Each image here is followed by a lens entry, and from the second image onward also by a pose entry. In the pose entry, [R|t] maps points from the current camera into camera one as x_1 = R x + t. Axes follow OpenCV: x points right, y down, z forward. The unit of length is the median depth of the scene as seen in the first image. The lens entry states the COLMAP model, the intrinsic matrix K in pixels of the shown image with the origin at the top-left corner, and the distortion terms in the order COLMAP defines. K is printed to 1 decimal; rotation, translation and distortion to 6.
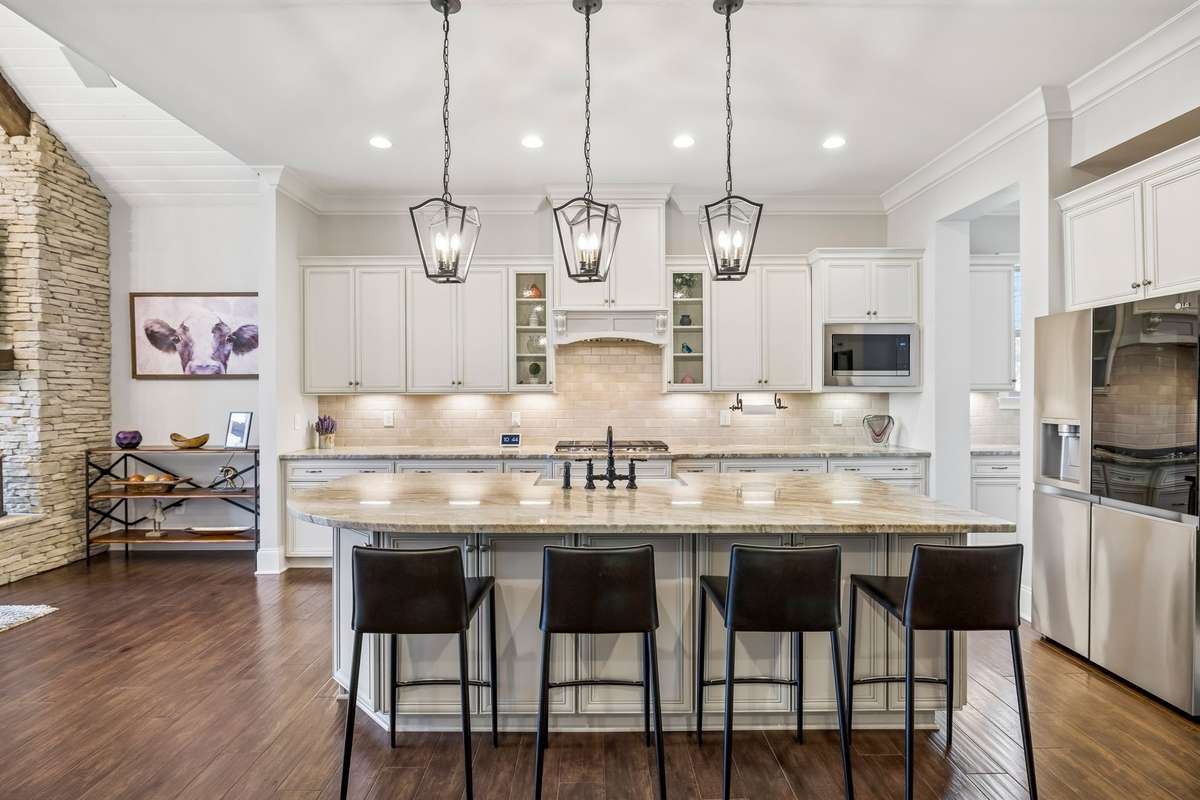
lens RADIAL K [[592.5, 0, 600.0], [0, 592.5, 400.0], [0, 0, 1]] dist [-0.007687, -0.000368]
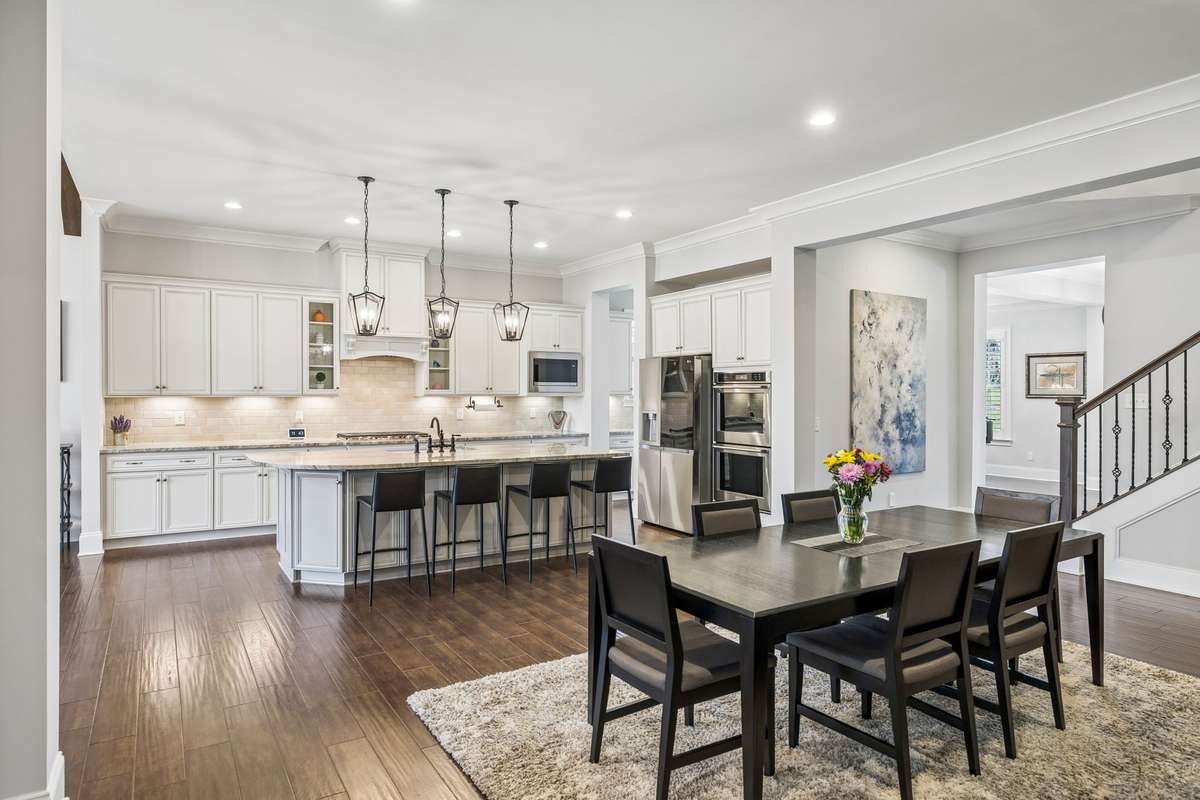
lens RADIAL K [[666.7, 0, 601.1], [0, 666.7, 392.6], [0, 0, 1]] dist [-0.004505, -0.001292]
pose [[0.846997, 0.005659, 0.531568, -0.401989], [-0.000322, 0.999949, -0.010132, -0.004854], [-0.531598, 0.008411, 0.846955, -0.593006]]
